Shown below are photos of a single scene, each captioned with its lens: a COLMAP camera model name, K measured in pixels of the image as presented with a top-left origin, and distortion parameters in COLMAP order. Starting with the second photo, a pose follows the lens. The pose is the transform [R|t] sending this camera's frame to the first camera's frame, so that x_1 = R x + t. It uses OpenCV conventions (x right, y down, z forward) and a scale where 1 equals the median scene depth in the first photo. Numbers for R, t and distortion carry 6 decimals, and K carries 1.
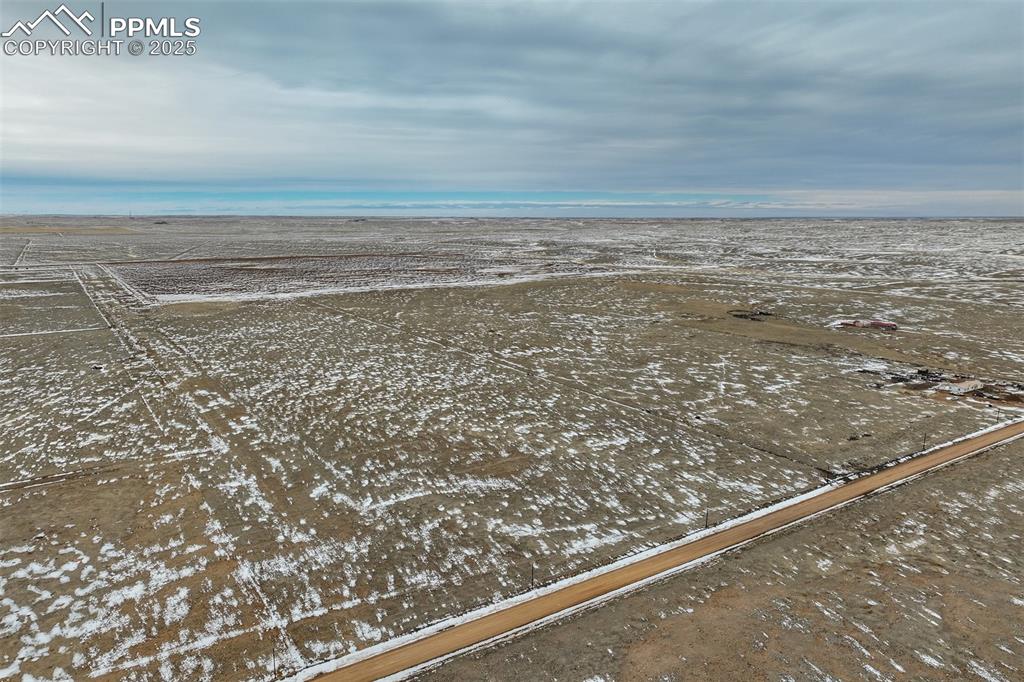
lens RADIAL K [[705.0, 0, 512.0], [0, 705.0, 341.0], [0, 0, 1]] dist [0.003677, 0.008813]
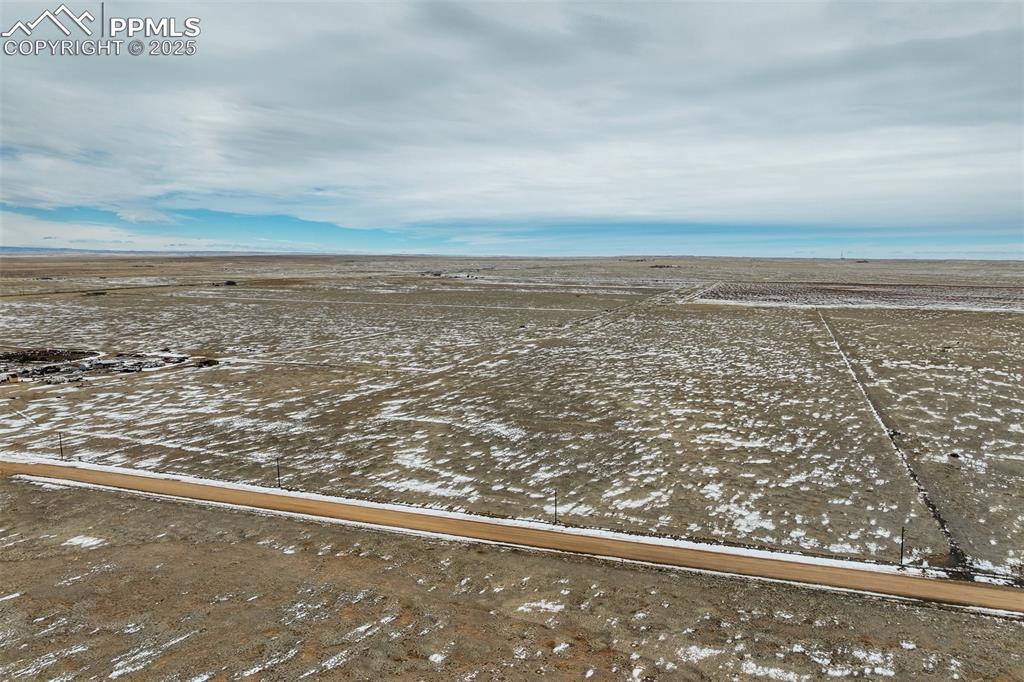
lens RADIAL K [[712.9, 0, 552.8], [0, 712.9, 340.8], [0, 0, 1]] dist [0.005040, 0.002815]
pose [[0.634098, 0.101857, -0.766515, 0.677371], [-0.148104, 0.988932, 0.008894, 0.080131], [0.758937, 0.107884, 0.642165, 0.489078]]
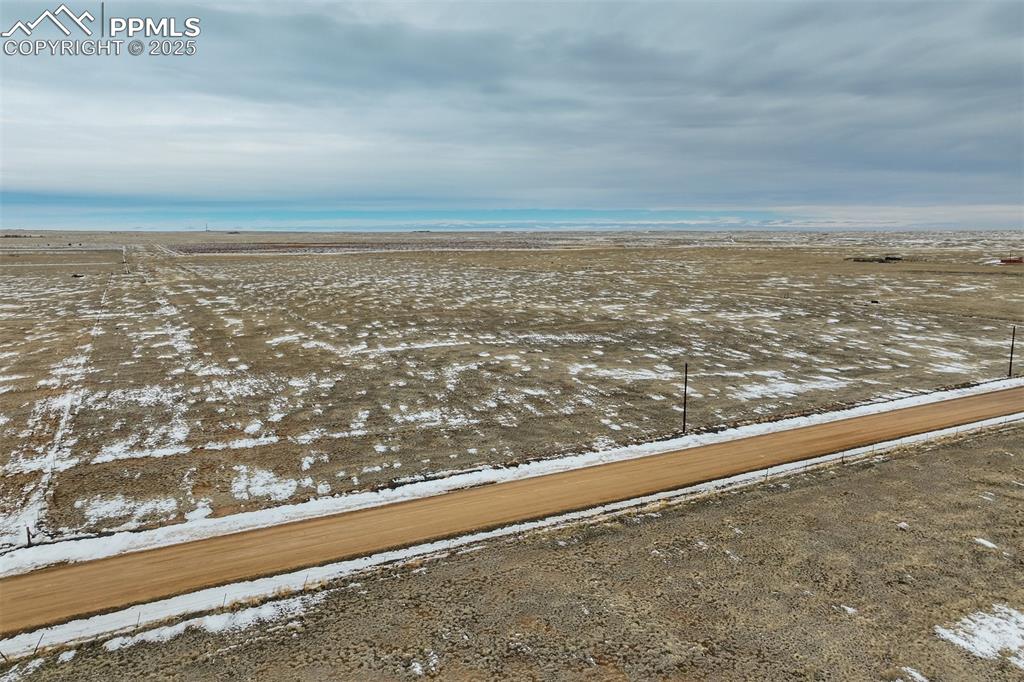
lens RADIAL K [[704.0, 0, 519.3], [0, 704.0, 341.0], [0, 0, 1]] dist [0.004534, 0.004941]
pose [[0.996865, 0.012324, -0.078159, -0.027453], [-0.014150, 0.999639, -0.022845, 0.225705], [0.077849, 0.023880, 0.996679, 0.420431]]
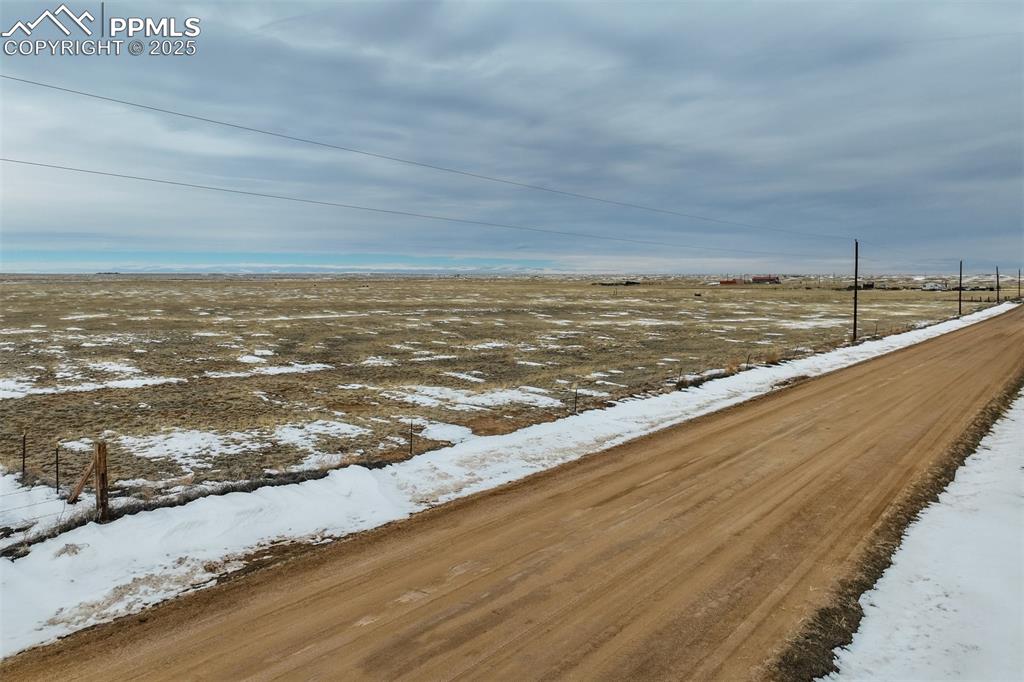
lens RADIAL K [[707.8, 0, 514.9], [0, 707.8, 340.1], [0, 0, 1]] dist [0.003904, -0.000004]
pose [[0.953434, -0.024075, 0.300639, -0.161302], [0.050408, 0.995508, -0.080143, 0.271639], [-0.297359, 0.091566, 0.950365, 0.542423]]
